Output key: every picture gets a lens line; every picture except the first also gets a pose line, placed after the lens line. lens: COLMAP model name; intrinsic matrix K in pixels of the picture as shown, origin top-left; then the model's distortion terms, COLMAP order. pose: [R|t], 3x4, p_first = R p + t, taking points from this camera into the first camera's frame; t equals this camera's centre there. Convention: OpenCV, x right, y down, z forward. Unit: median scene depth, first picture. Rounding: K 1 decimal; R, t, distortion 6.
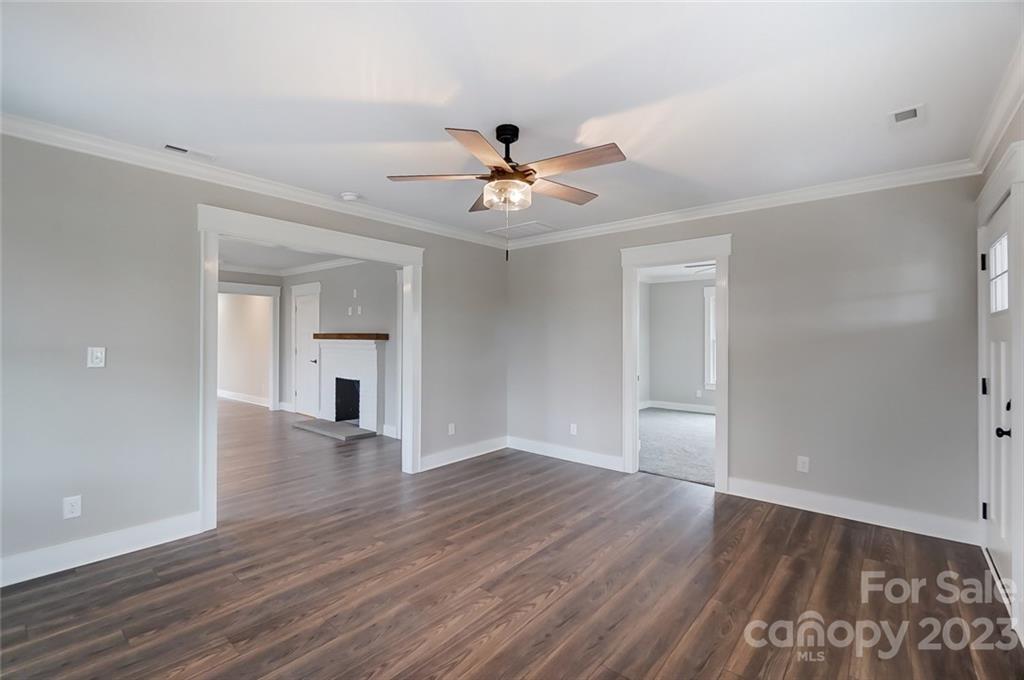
lens RADIAL K [[447.8, 0, 510.9], [0, 447.8, 341.7], [0, 0, 1]] dist [-0.025140, 0.005784]
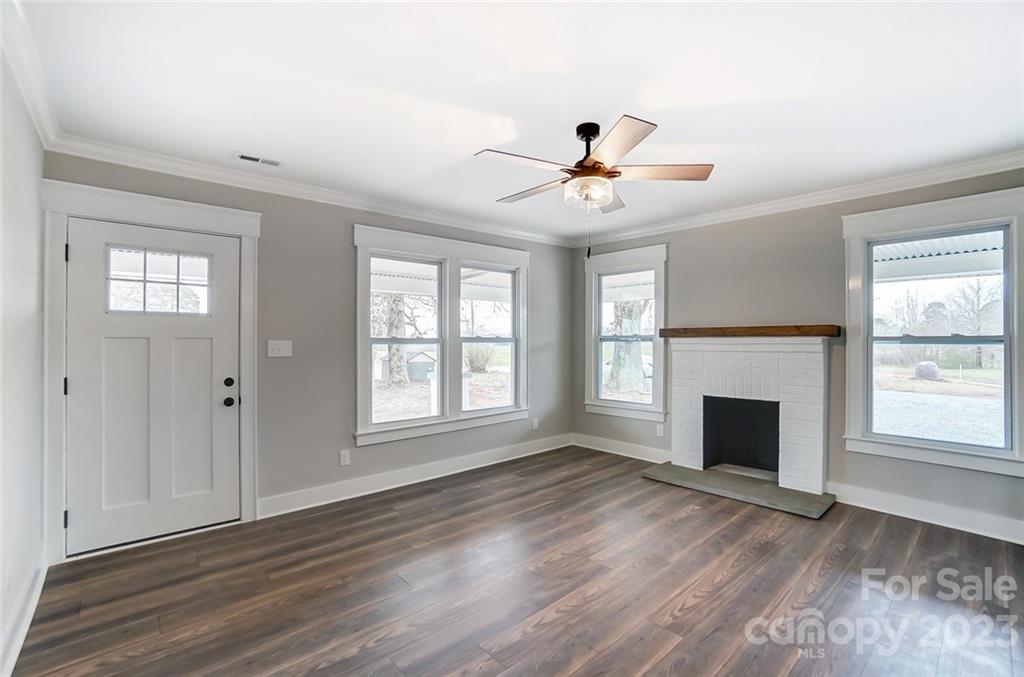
lens RADIAL K [[447.8, 0, 511.3], [0, 447.8, 345.9], [0, 0, 1]] dist [-0.025140, 0.005784]
pose [[-0.989906, -0.005167, 0.141629, 0.014823], [-0.003358, 0.999910, 0.013011, 0.003282], [-0.141684, 0.012404, -0.989834, 1.705168]]
